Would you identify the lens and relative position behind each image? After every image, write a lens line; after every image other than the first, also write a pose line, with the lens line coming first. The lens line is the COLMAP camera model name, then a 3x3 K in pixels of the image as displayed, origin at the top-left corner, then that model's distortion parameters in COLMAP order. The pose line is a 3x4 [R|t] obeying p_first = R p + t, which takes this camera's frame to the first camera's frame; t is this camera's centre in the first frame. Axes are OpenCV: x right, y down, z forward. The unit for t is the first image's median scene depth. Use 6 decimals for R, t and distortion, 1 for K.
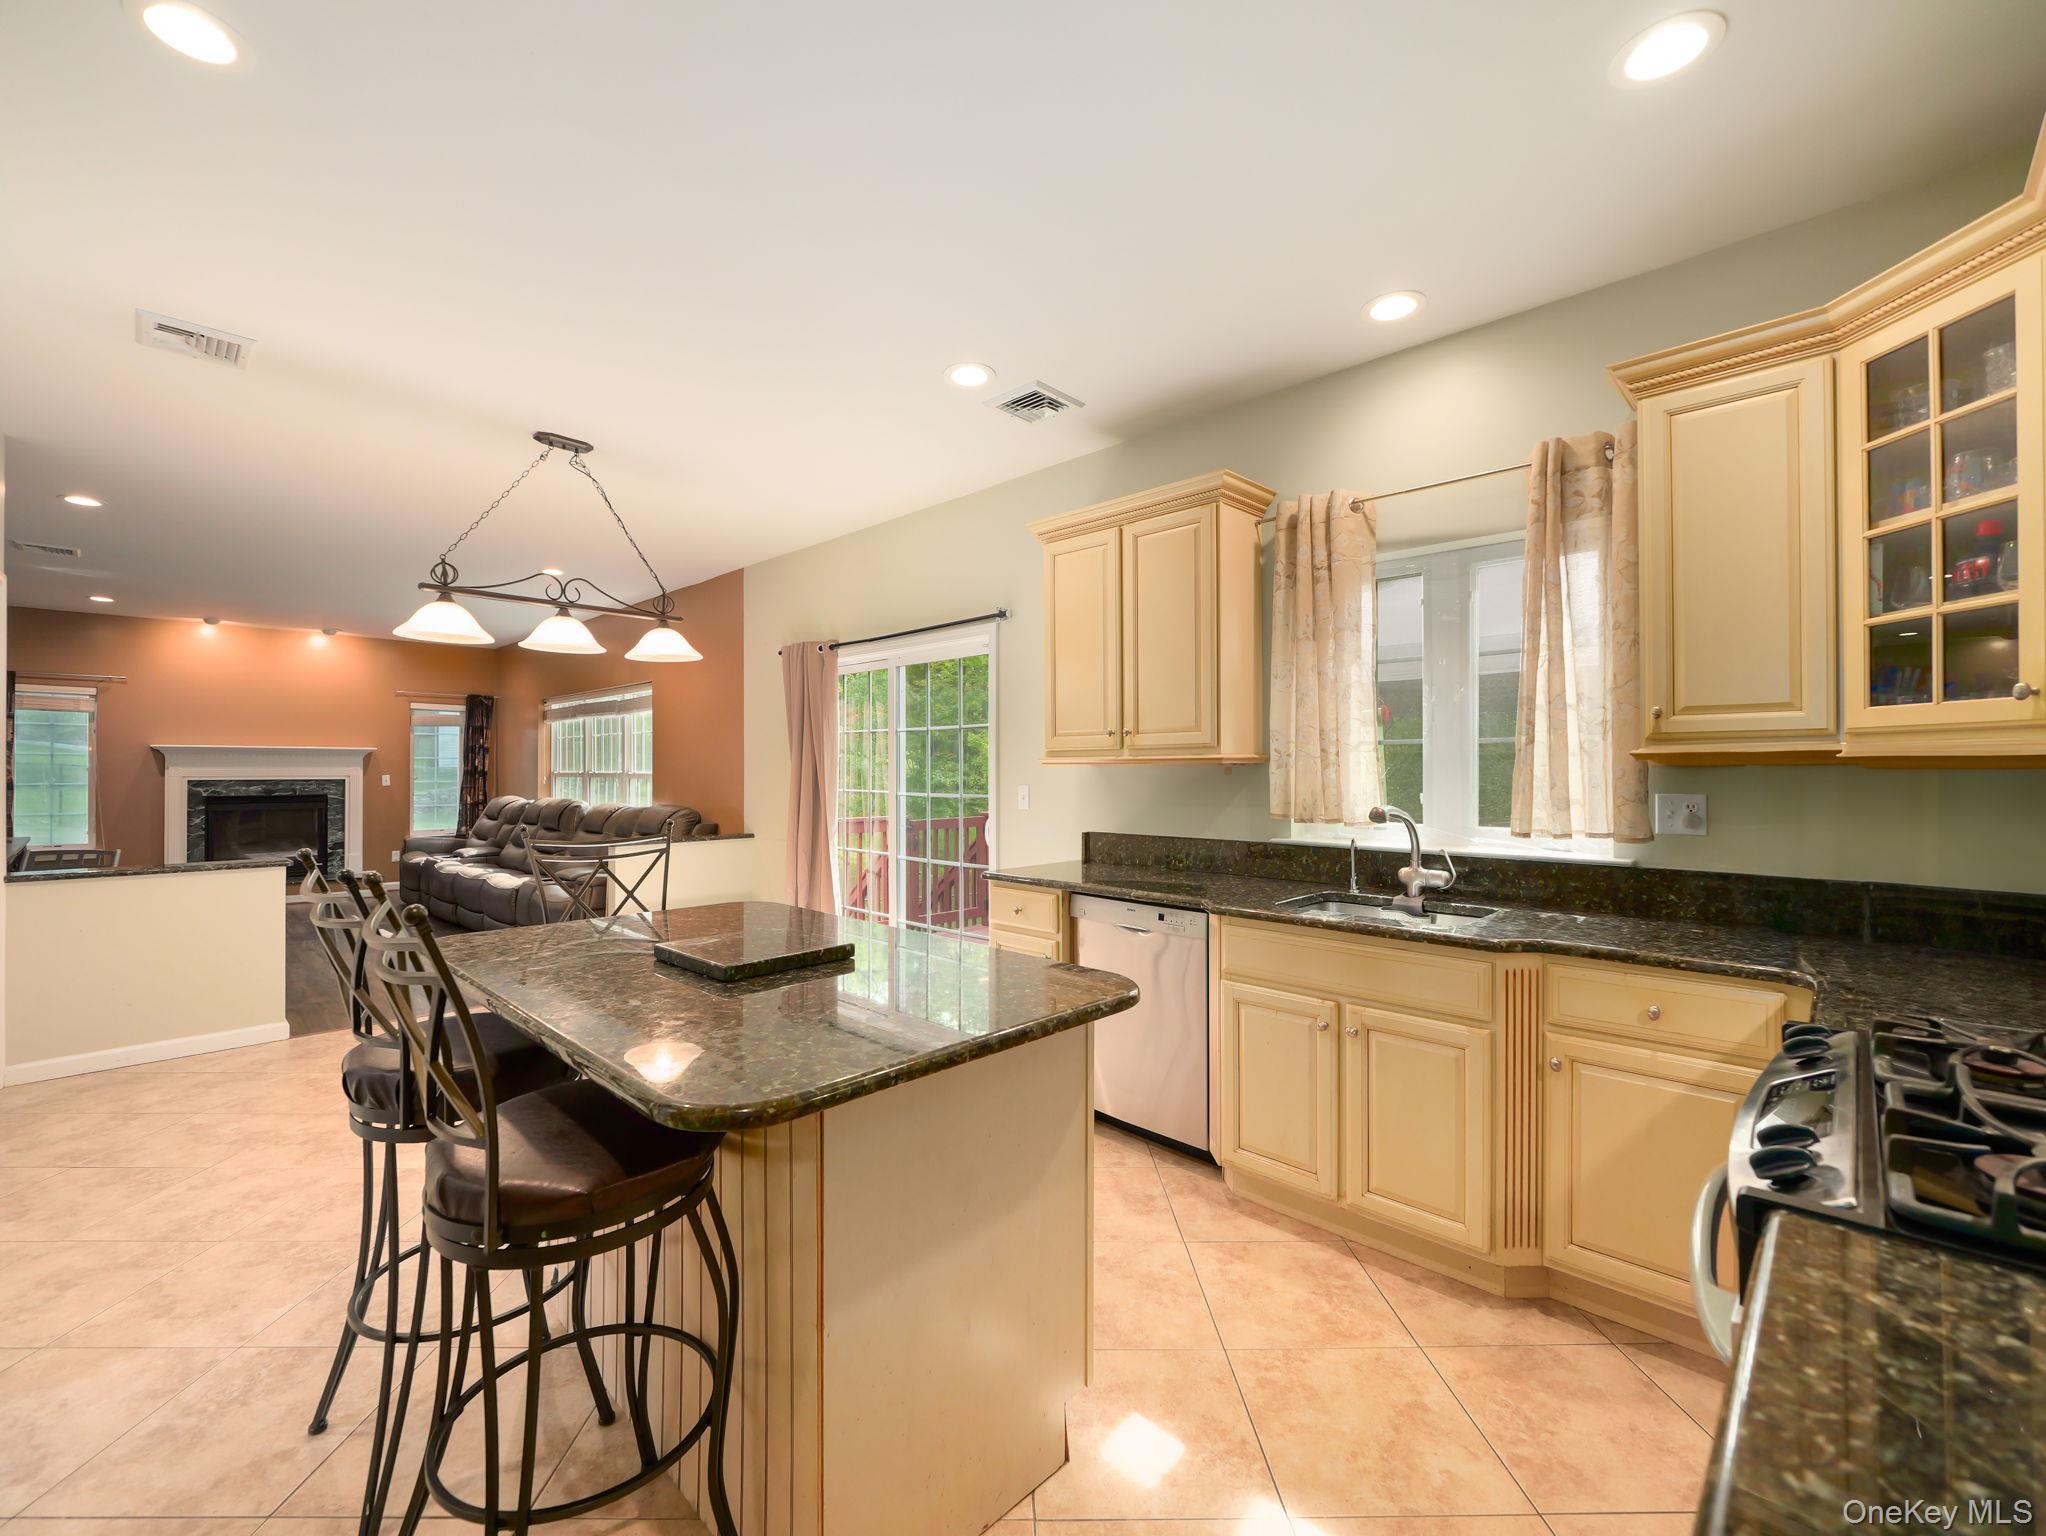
lens RADIAL K [[872.1, 0, 1026.8], [0, 872.1, 758.6], [0, 0, 1]] dist [-0.014719, -0.000177]
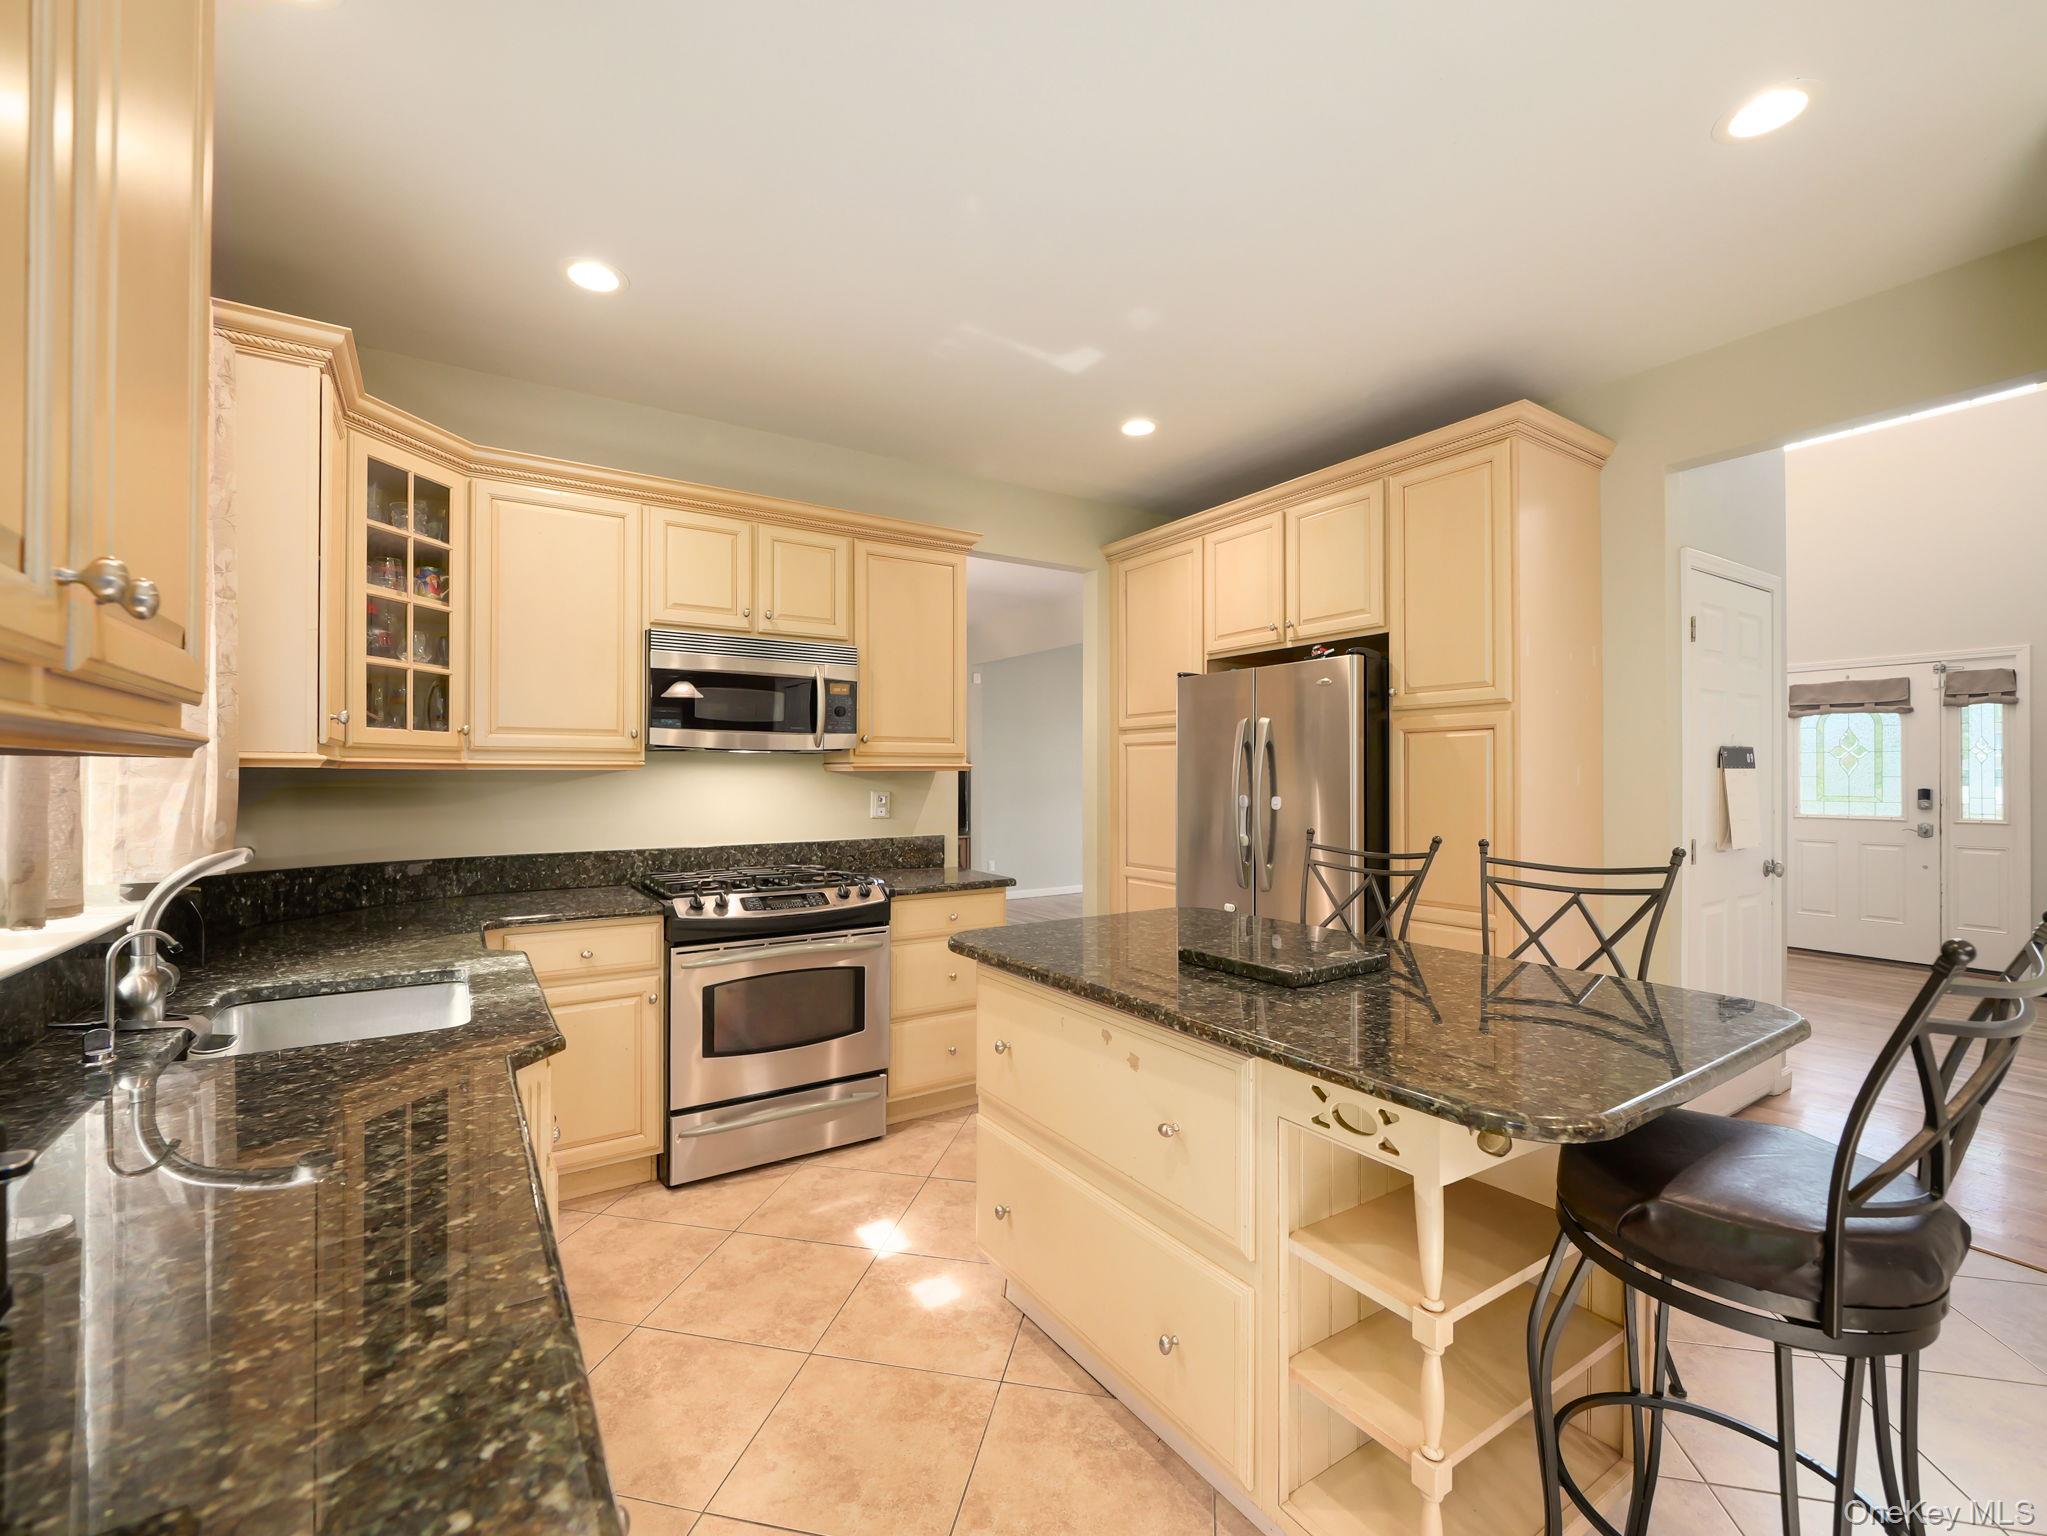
lens RADIAL K [[870.8, 0, 1018.6], [0, 870.8, 762.3], [0, 0, 1]] dist [-0.000692, -0.000039]
pose [[-0.974023, 0.005353, 0.226384, -0.056224], [0.000746, 0.999791, -0.020433, 0.004174], [-0.226446, -0.019734, -0.973824, 0.458260]]
